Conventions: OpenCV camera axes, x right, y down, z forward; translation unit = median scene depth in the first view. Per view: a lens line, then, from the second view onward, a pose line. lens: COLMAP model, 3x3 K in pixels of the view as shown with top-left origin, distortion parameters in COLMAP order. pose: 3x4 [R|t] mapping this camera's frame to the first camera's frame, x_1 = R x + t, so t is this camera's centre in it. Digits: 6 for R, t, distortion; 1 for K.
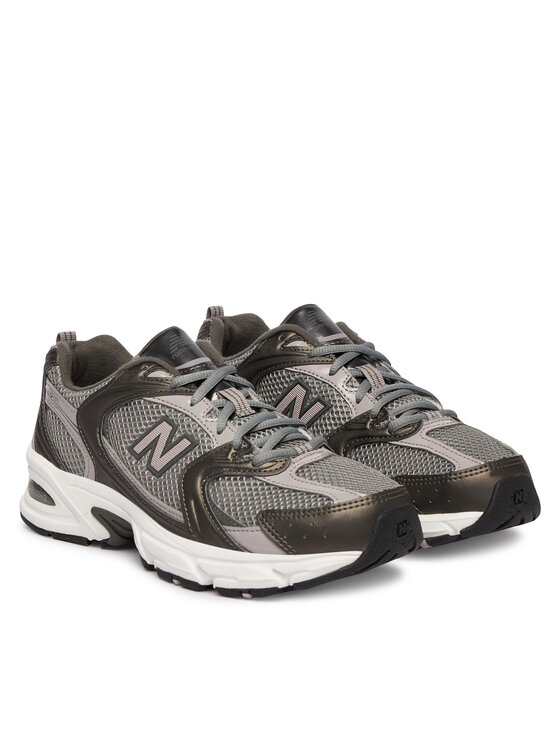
lens RADIAL K [[1404.5, 0, 280.0], [0, 1404.5, 373.0], [0, 0, 1]] dist [0.036558, -0.000115]
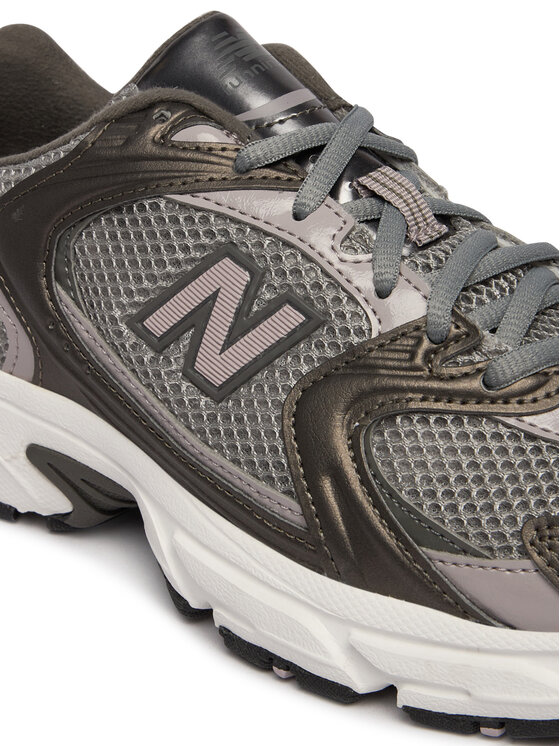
lens RADIAL K [[1847.4, 0, 280.0], [0, 1847.4, 373.0], [0, 0, 1]] dist [0.036957, 0.088629]
pose [[0.996268, -0.016263, 0.084774, -0.113110], [0.001301, 0.984808, 0.173641, -0.024321], [-0.086310, -0.172883, 0.981153, 0.484779]]
